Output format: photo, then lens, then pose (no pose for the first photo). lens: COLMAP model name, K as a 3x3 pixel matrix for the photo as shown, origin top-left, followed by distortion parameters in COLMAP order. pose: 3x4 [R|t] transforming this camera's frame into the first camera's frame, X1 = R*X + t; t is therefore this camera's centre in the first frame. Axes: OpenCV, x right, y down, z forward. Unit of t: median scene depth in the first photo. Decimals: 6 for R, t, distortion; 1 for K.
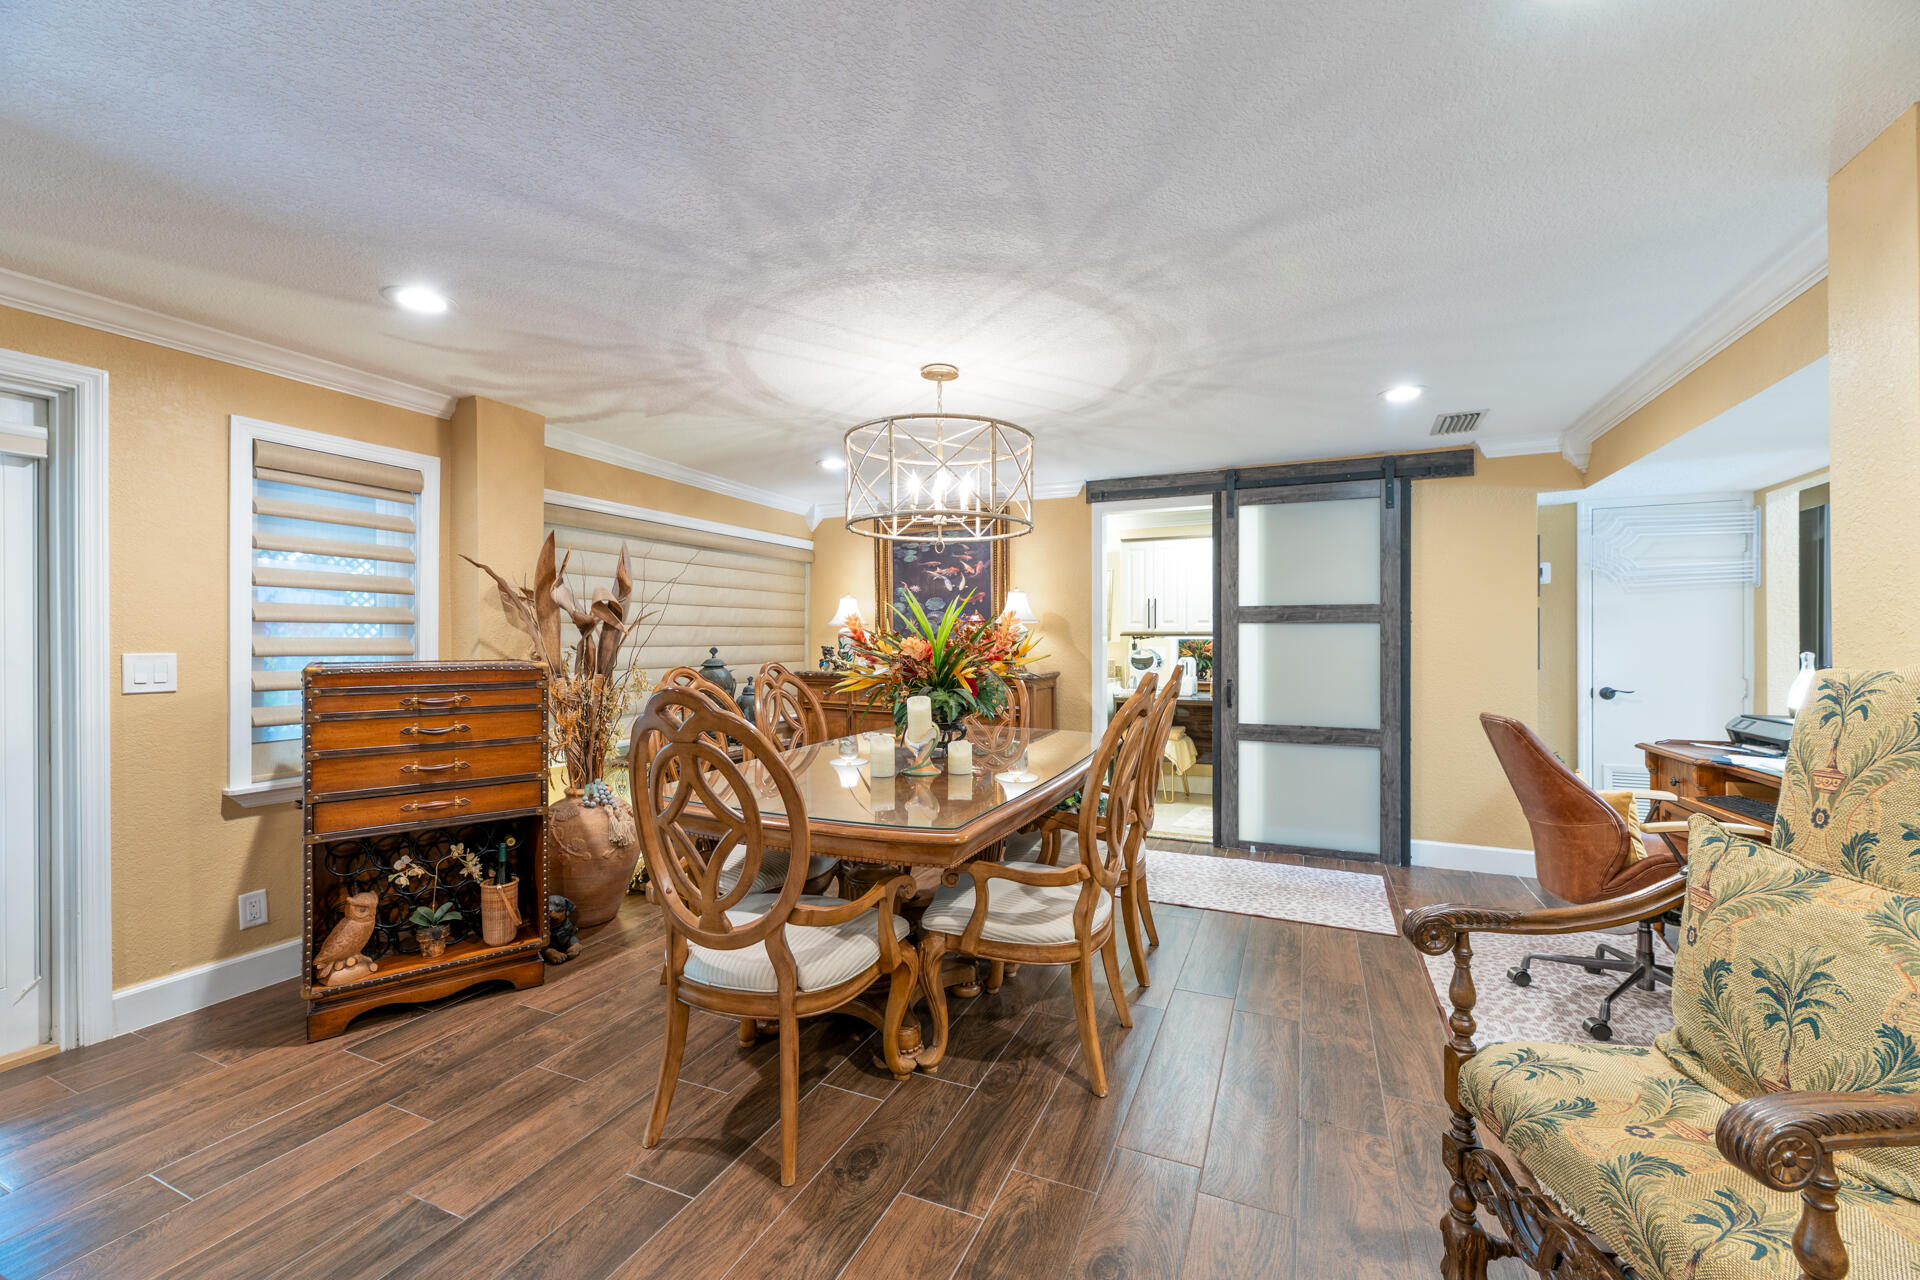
lens RADIAL K [[777.0, 0, 960.3], [0, 777.0, 642.7], [0, 0, 1]] dist [0.004127, 0.000305]
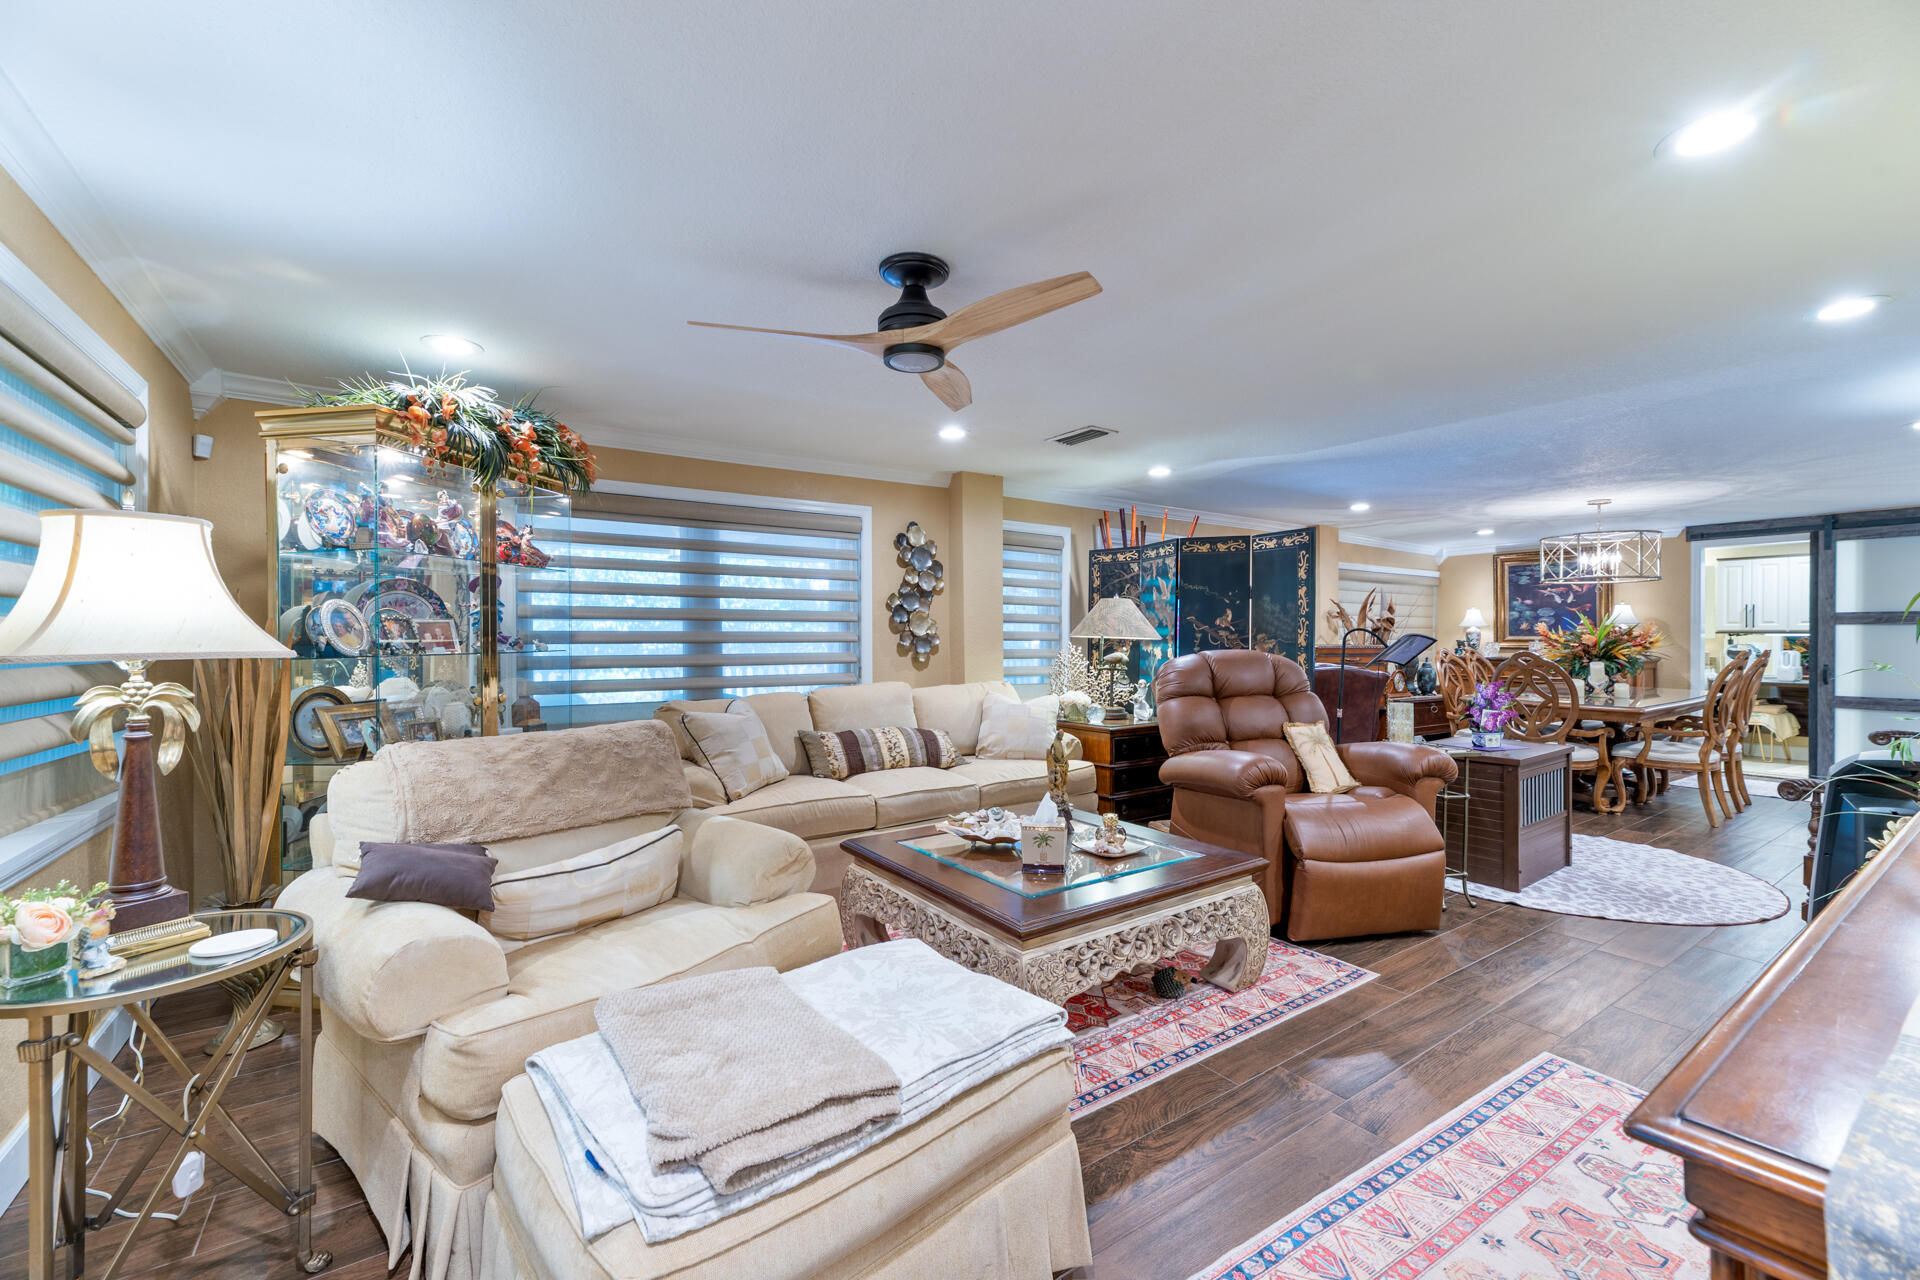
lens RADIAL K [[777.0, 0, 953.6], [0, 777.0, 643.2], [0, 0, 1]] dist [0.004127, 0.000305]
pose [[0.848810, 0.005379, -0.528670, -0.243457], [-0.002681, 0.999979, 0.005870, 0.004666], [0.528691, -0.003565, 0.848807, -1.022664]]
